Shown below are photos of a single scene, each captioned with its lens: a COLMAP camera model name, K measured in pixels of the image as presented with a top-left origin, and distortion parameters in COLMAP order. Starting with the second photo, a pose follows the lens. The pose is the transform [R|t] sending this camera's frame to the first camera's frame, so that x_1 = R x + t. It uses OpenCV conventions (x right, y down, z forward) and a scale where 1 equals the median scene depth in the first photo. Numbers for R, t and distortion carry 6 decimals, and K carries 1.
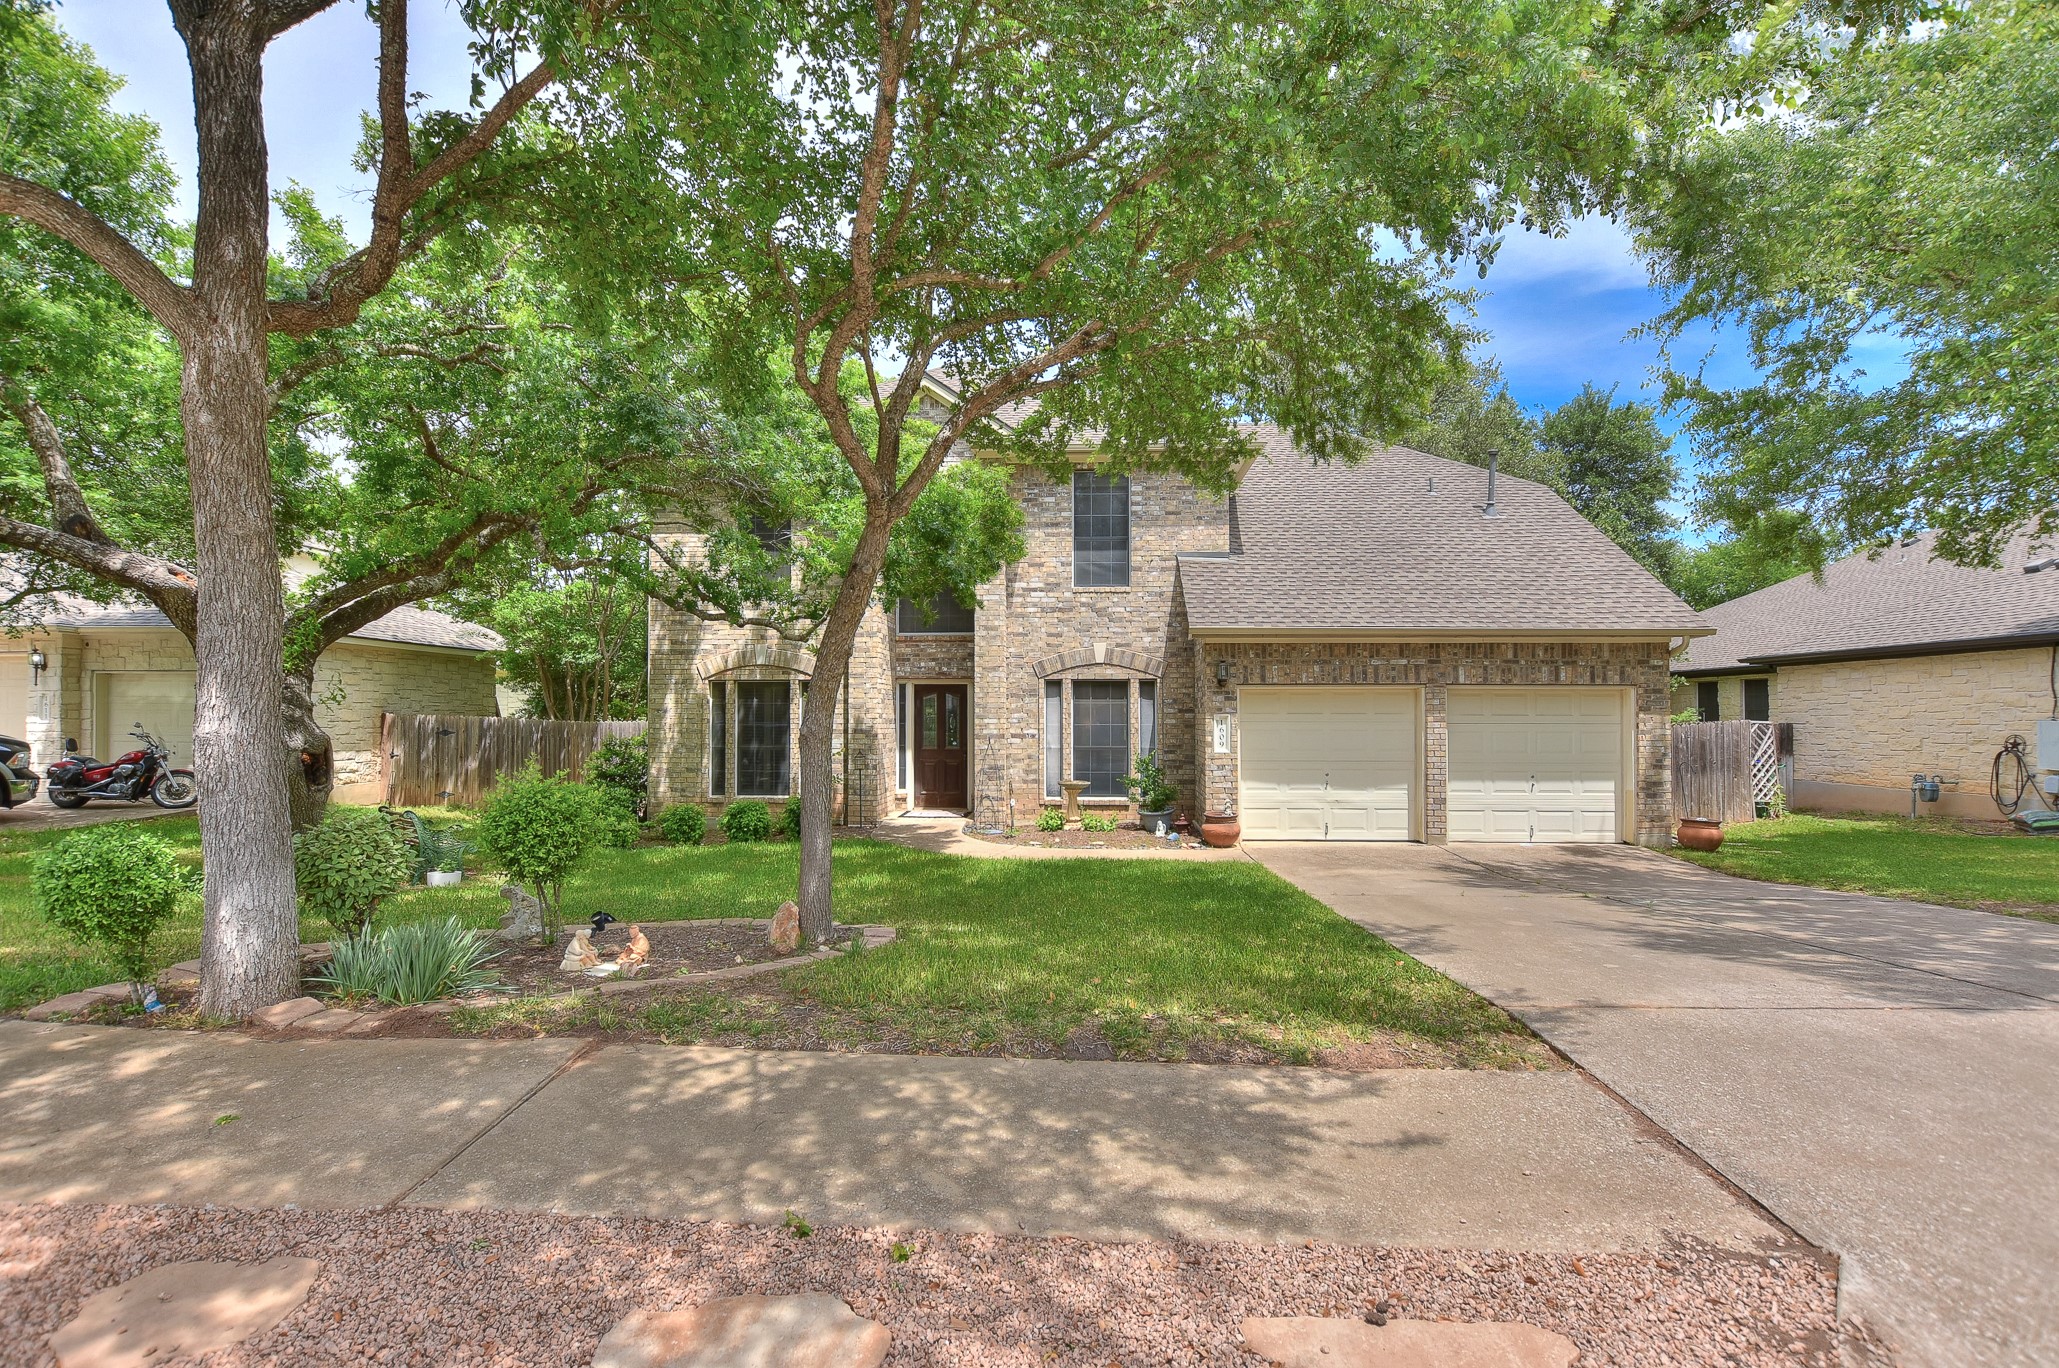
lens RADIAL K [[944.5, 0, 1029.5], [0, 944.5, 684.0], [0, 0, 1]] dist [-0.012356, 0.000082]
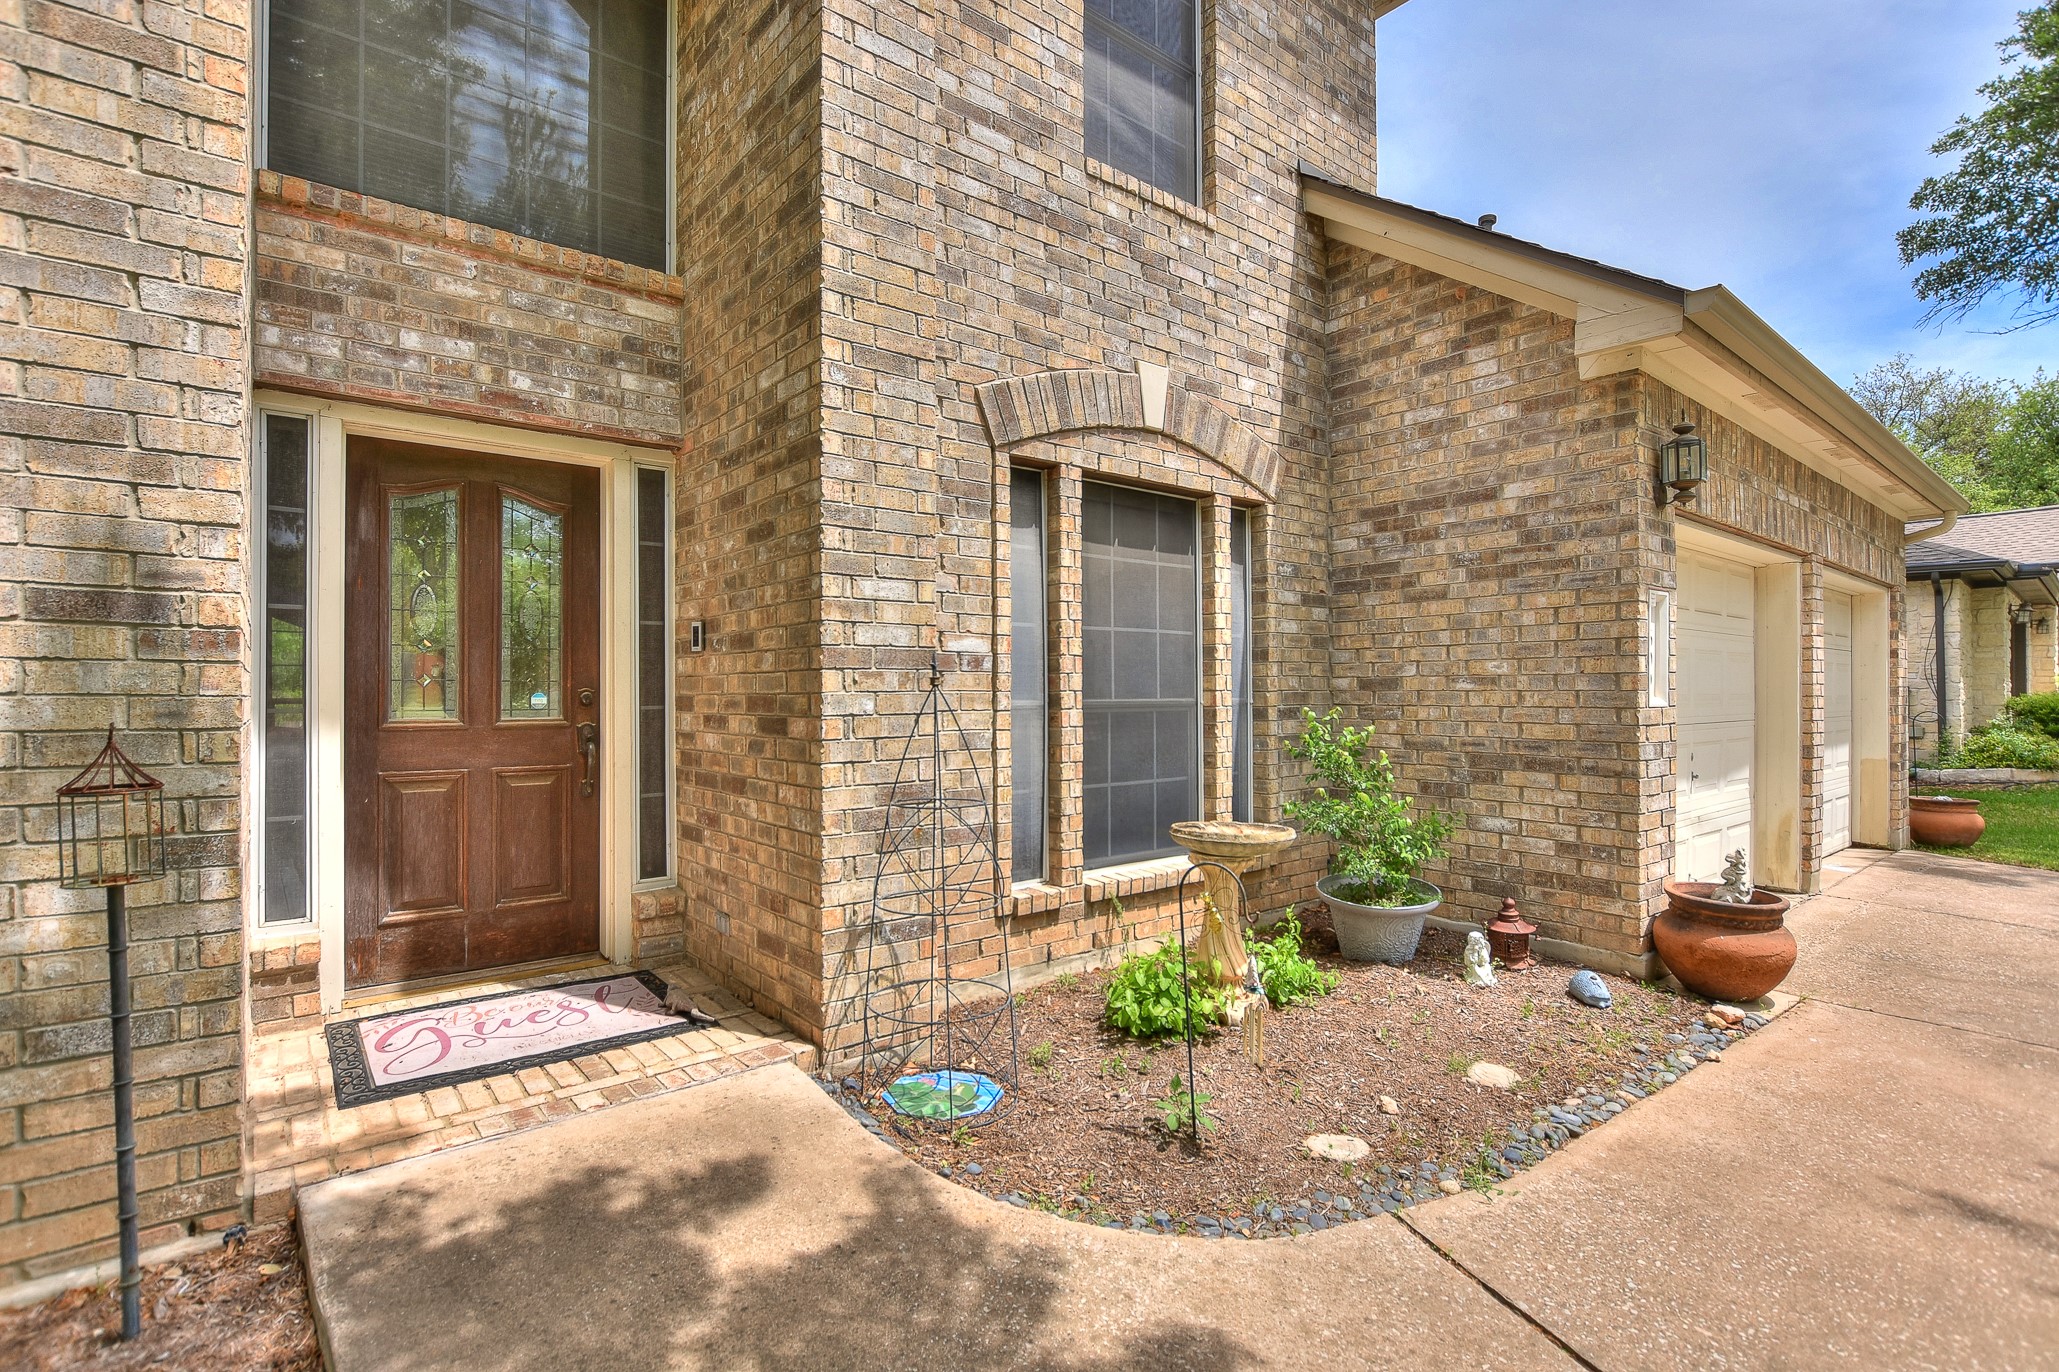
lens RADIAL K [[975.3, 0, 1029.5], [0, 975.3, 686.0], [0, 0, 1]] dist [-0.022101, 0.000351]
pose [[0.742975, 0.001886, 0.669317, -0.167697], [-0.020488, 0.999592, 0.019925, 0.055803], [-0.669006, -0.028517, 0.742710, 0.788333]]
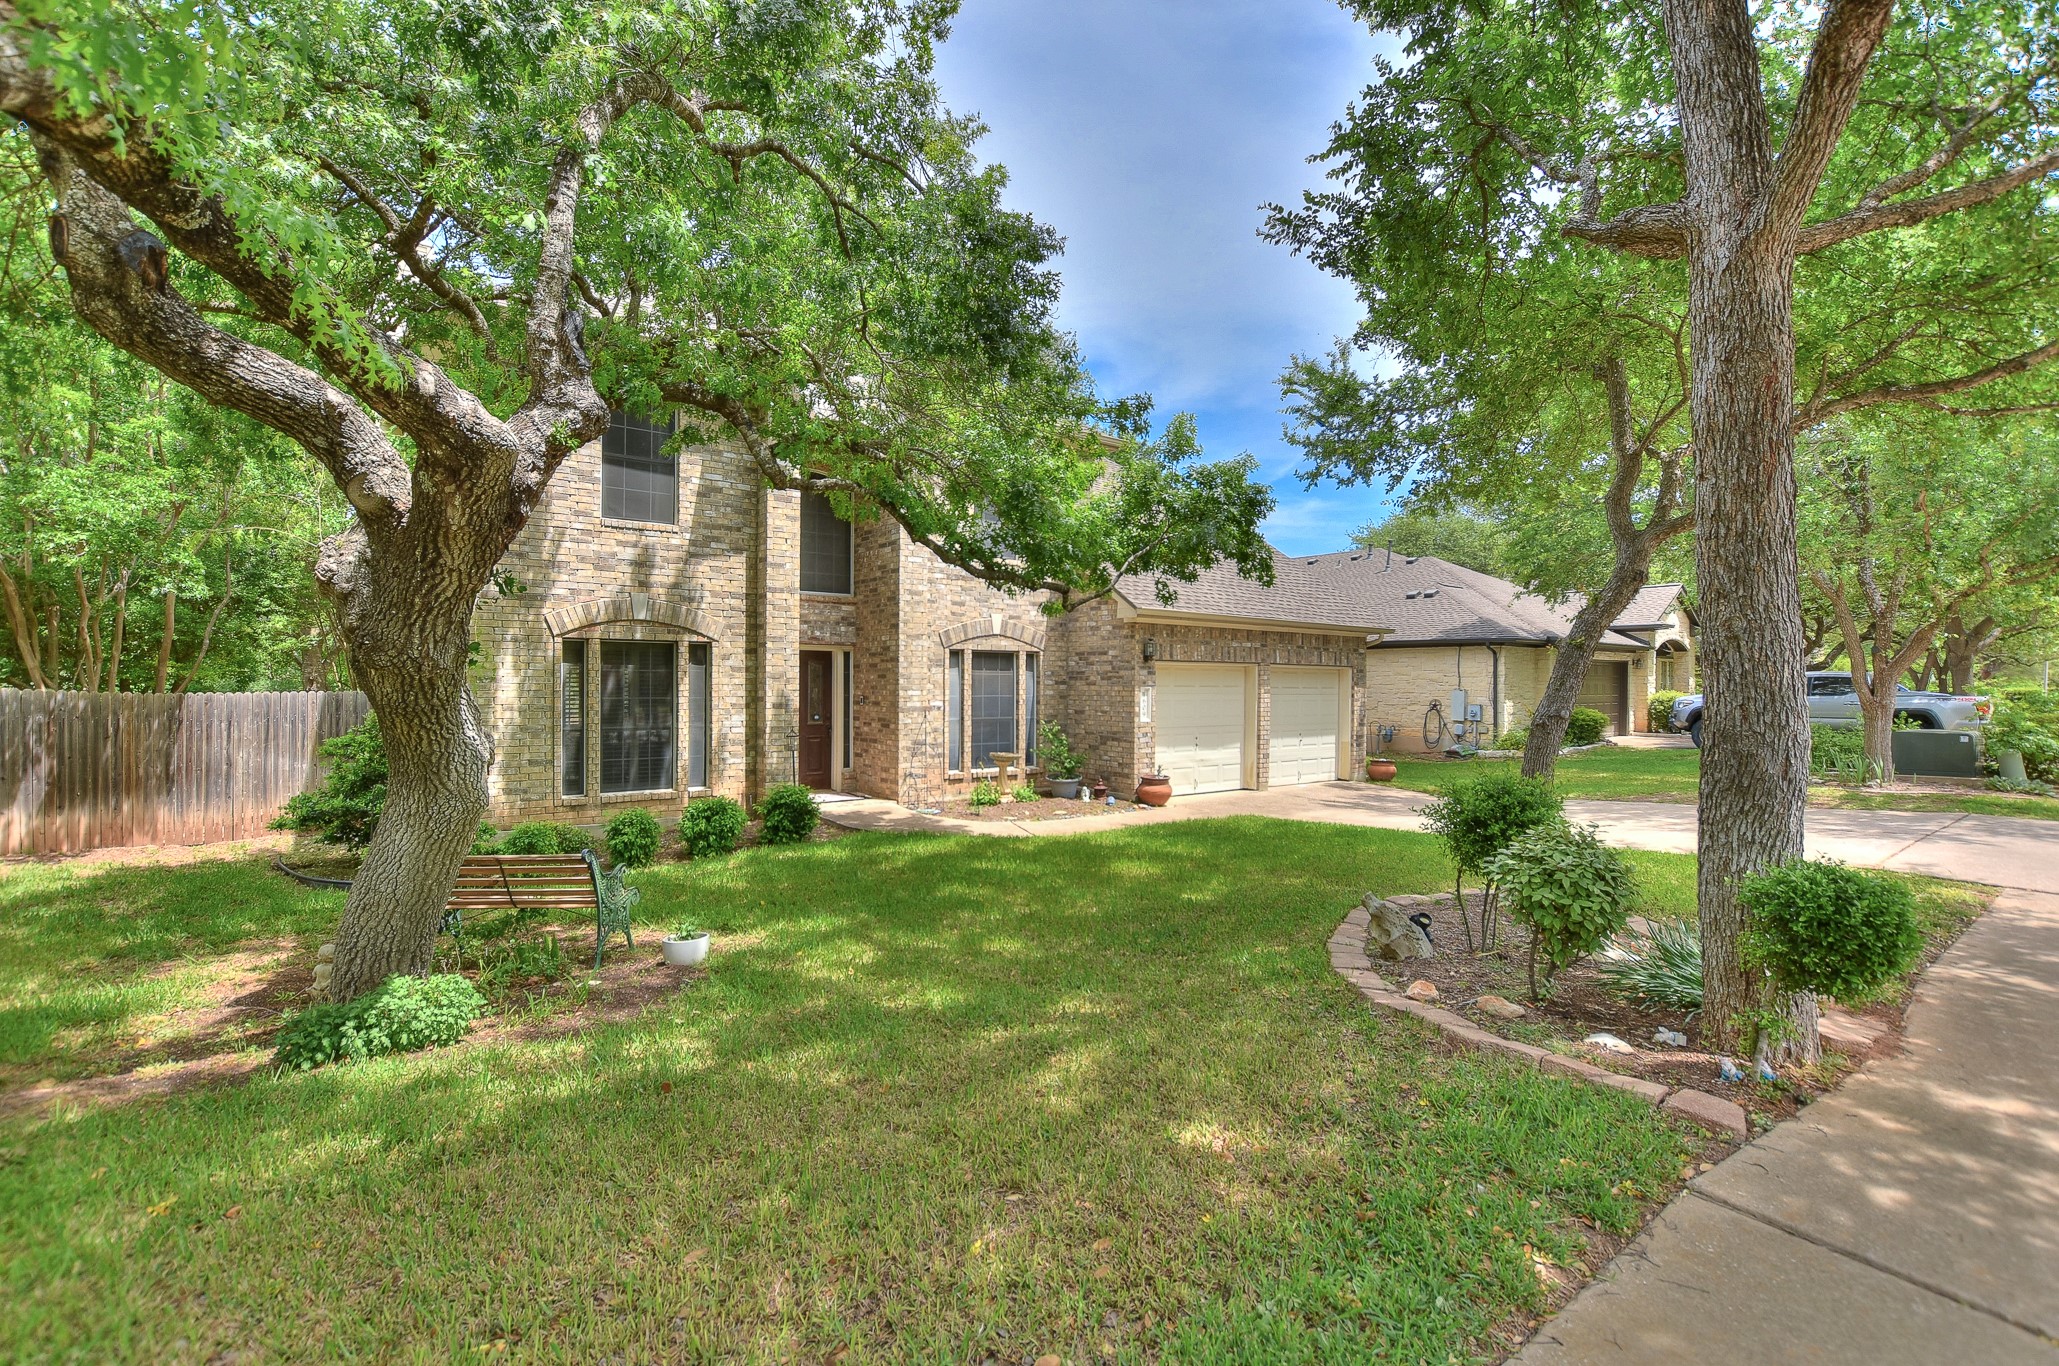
lens RADIAL K [[935.1, 0, 1026.2], [0, 935.1, 668.7], [0, 0, 1]] dist [-0.012678, 0.000030]
pose [[0.757087, 0.013217, 0.653180, -0.545925], [-0.027692, 0.999546, 0.011871, 0.001455], [-0.652727, -0.027075, 0.757110, 0.230443]]
